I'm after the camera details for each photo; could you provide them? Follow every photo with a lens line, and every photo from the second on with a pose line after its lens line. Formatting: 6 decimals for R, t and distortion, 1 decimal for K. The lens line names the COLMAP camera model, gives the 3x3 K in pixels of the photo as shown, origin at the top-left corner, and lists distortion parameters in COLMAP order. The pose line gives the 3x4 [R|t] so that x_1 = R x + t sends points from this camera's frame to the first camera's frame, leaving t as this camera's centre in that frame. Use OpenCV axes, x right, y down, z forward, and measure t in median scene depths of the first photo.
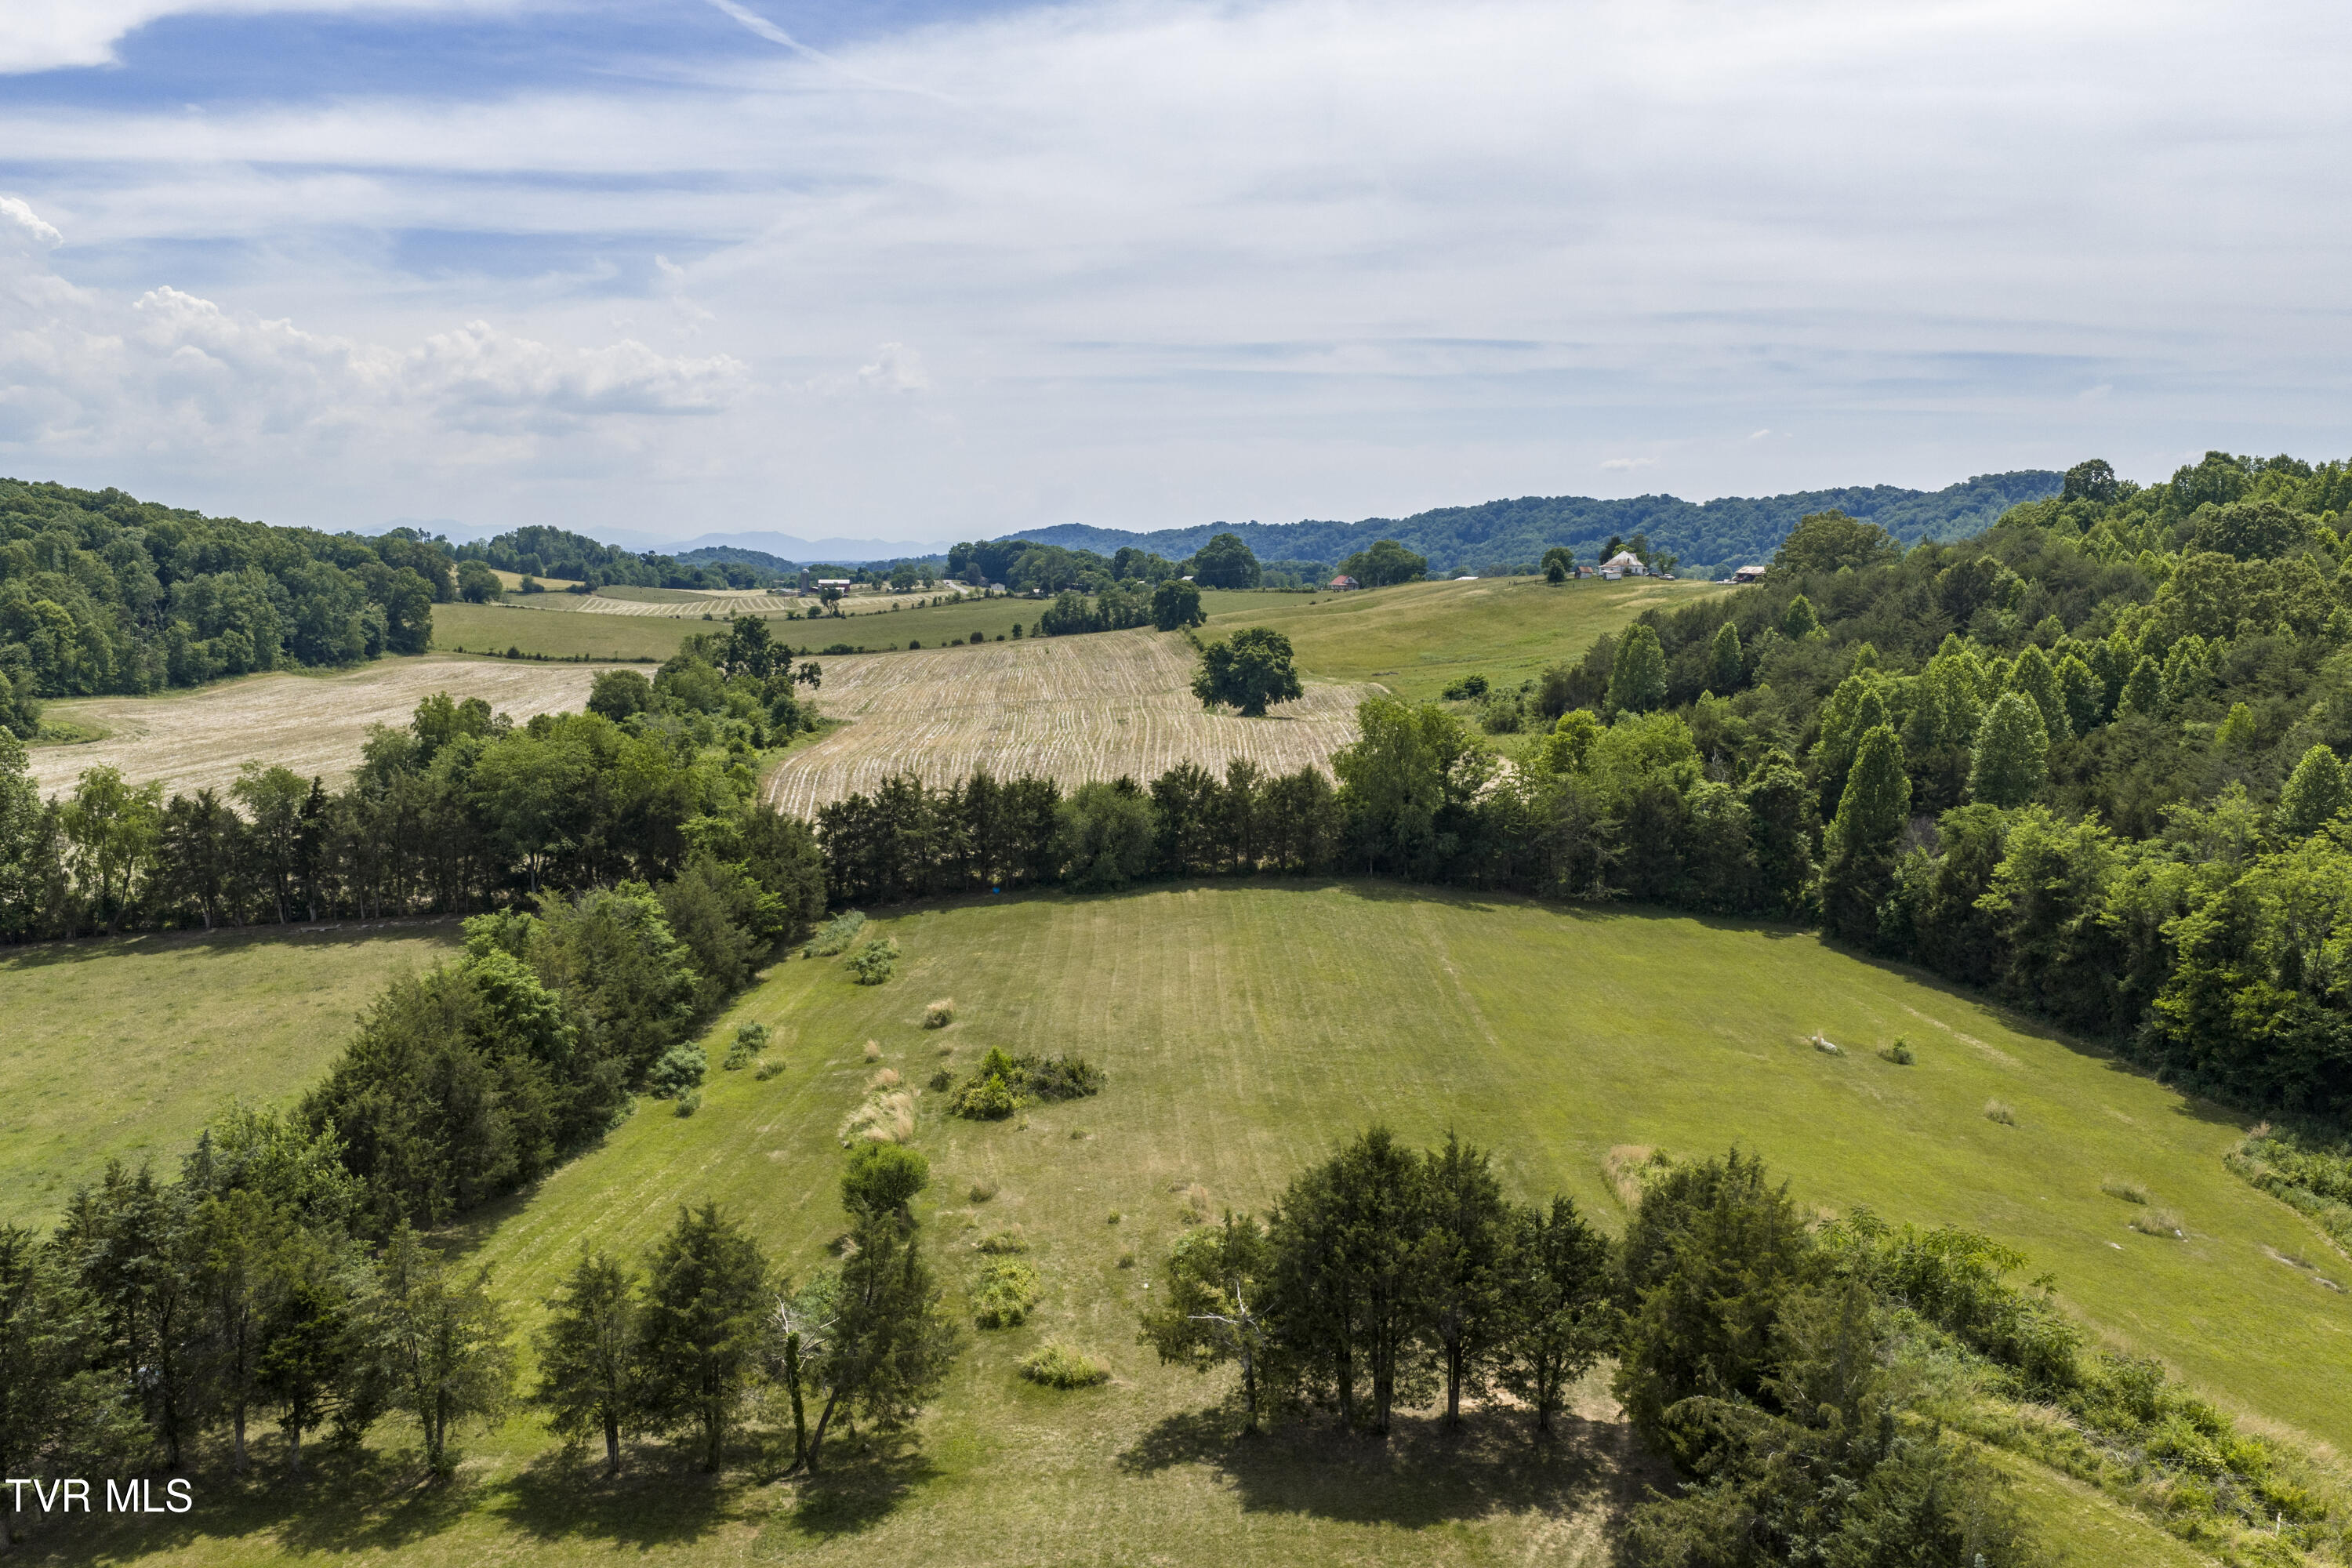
lens RADIAL K [[1943.7, 0, 1187.4], [0, 1943.7, 799.2], [0, 0, 1]] dist [0.017706, -0.026532]
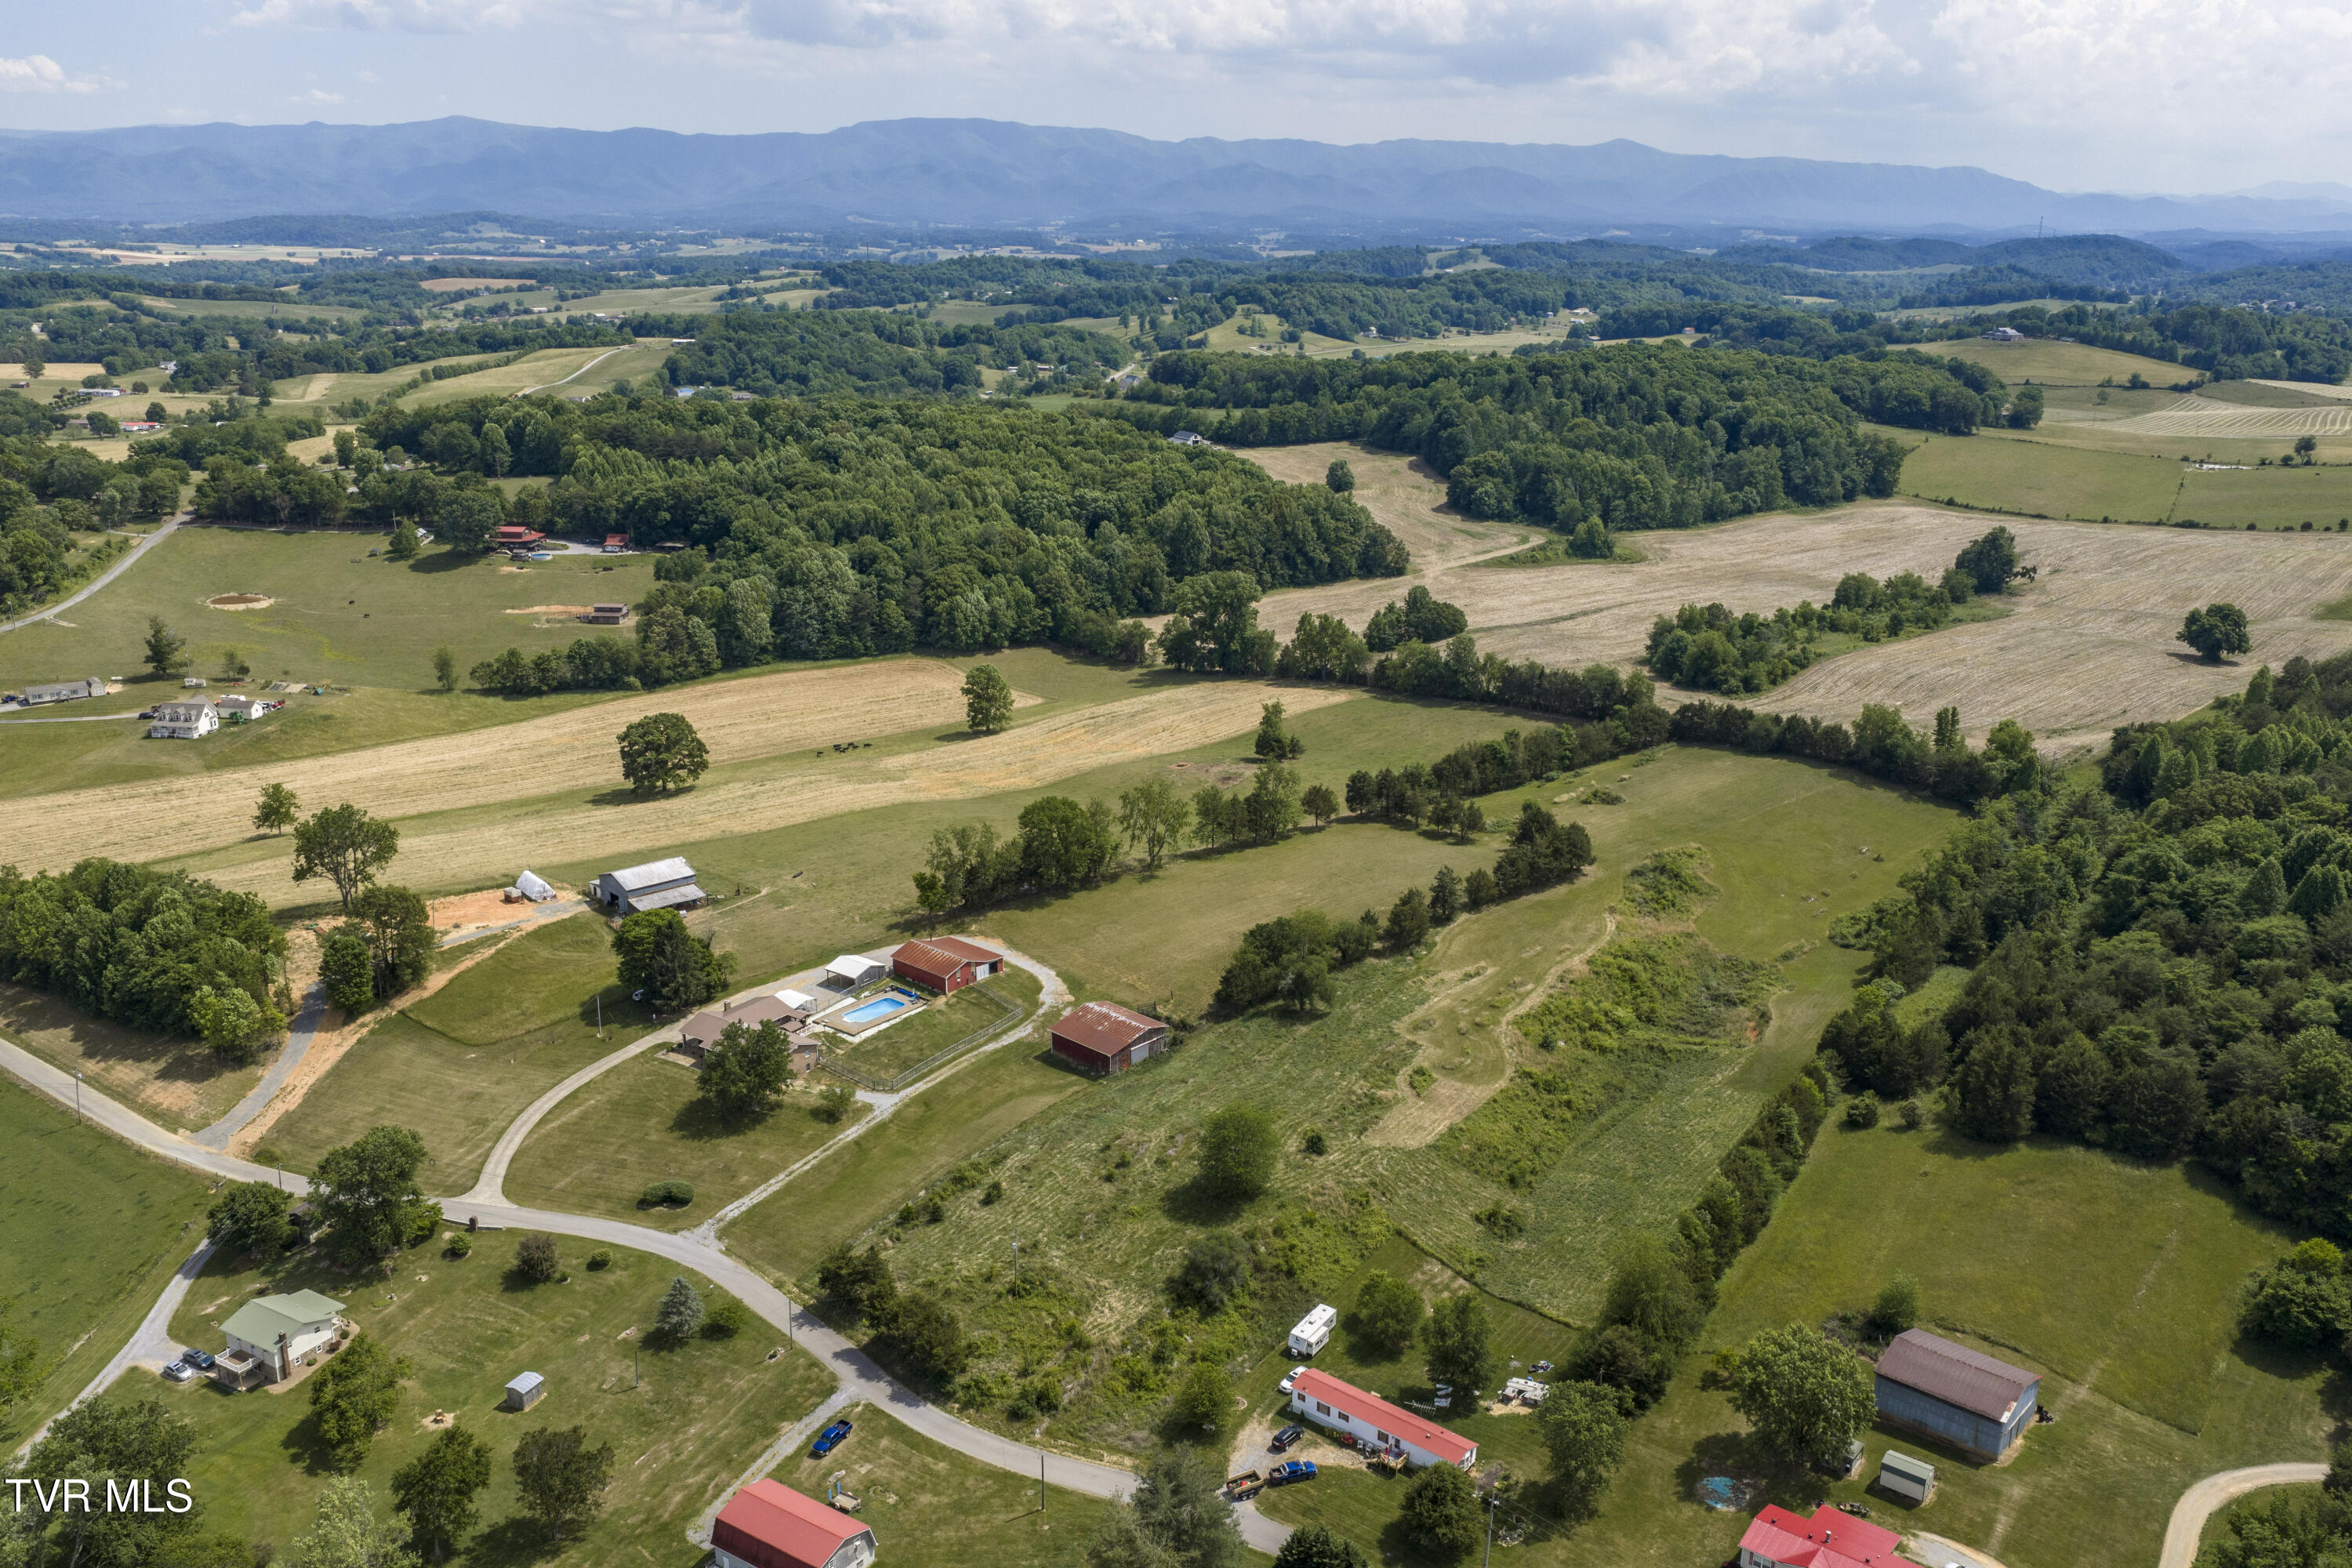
lens RADIAL K [[1943.7, 0, 1184.9], [0, 1943.7, 790.1], [0, 0, 1]] dist [0.017706, -0.026532]
pose [[0.642883, 0.222666, -0.732885, 0.461853], [-0.102467, 0.973215, 0.205799, -0.121759], [0.759079, -0.057208, 0.648479, -0.450735]]
